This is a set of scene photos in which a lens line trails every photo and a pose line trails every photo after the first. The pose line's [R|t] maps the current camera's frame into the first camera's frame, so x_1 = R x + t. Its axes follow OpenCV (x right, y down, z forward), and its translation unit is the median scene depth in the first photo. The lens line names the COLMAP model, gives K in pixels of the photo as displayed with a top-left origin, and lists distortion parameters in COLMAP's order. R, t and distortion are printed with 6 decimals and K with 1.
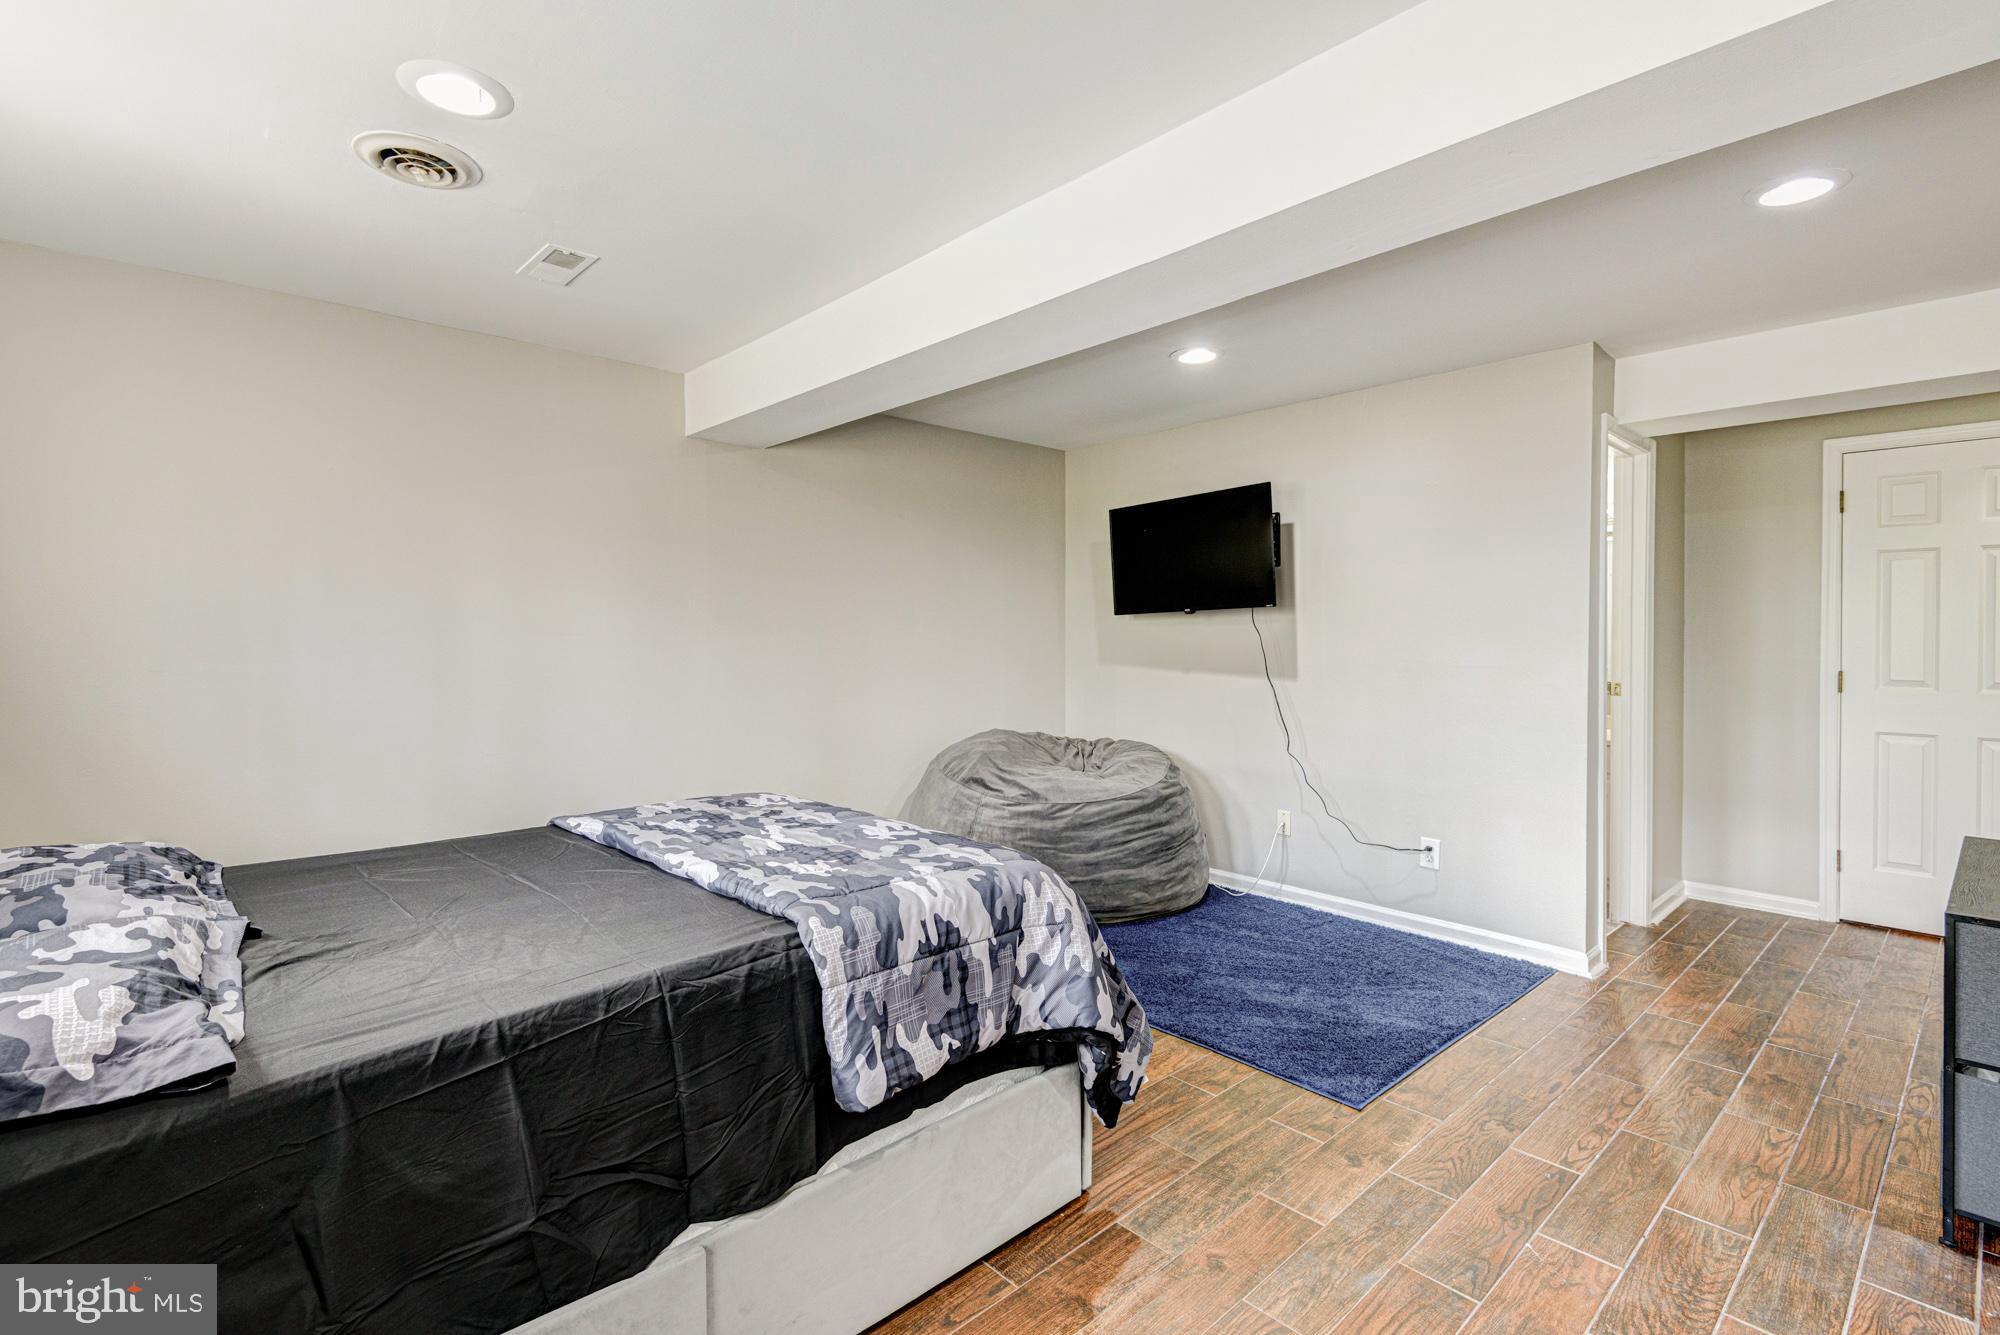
lens RADIAL K [[918.1, 0, 1000.0], [0, 918.1, 667.5], [0, 0, 1]] dist [0.001474, 0.000198]
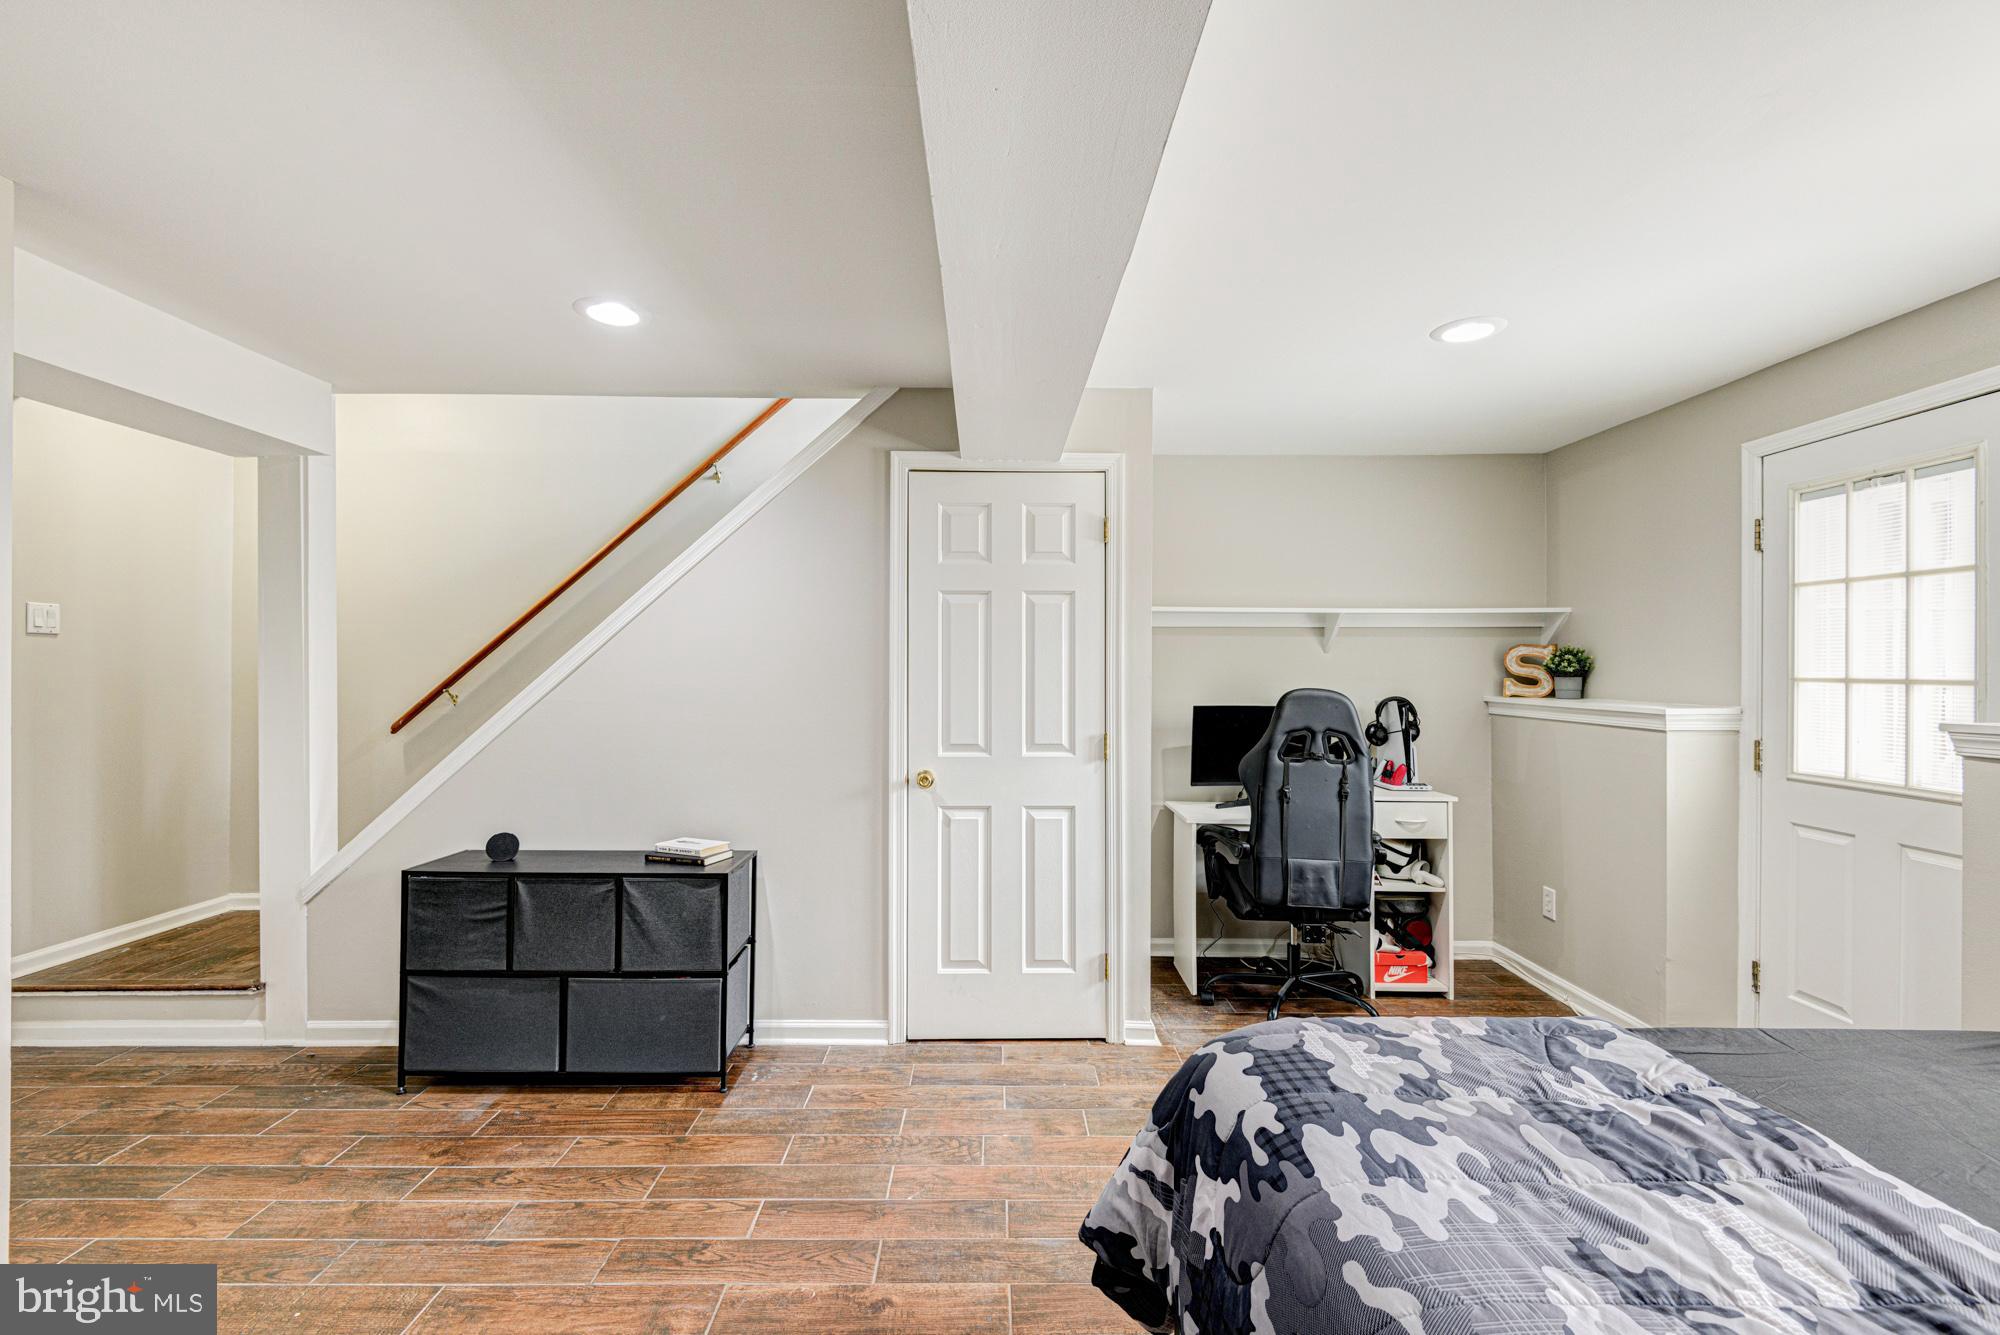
lens RADIAL K [[918.1, 0, 1000.0], [0, 918.1, 667.5], [0, 0, 1]] dist [0.001474, 0.000198]
pose [[-0.748767, -0.001819, 0.662831, -0.277797], [0.014965, 0.999695, 0.019648, -0.087971], [-0.662665, 0.024631, -0.748511, 1.532641]]
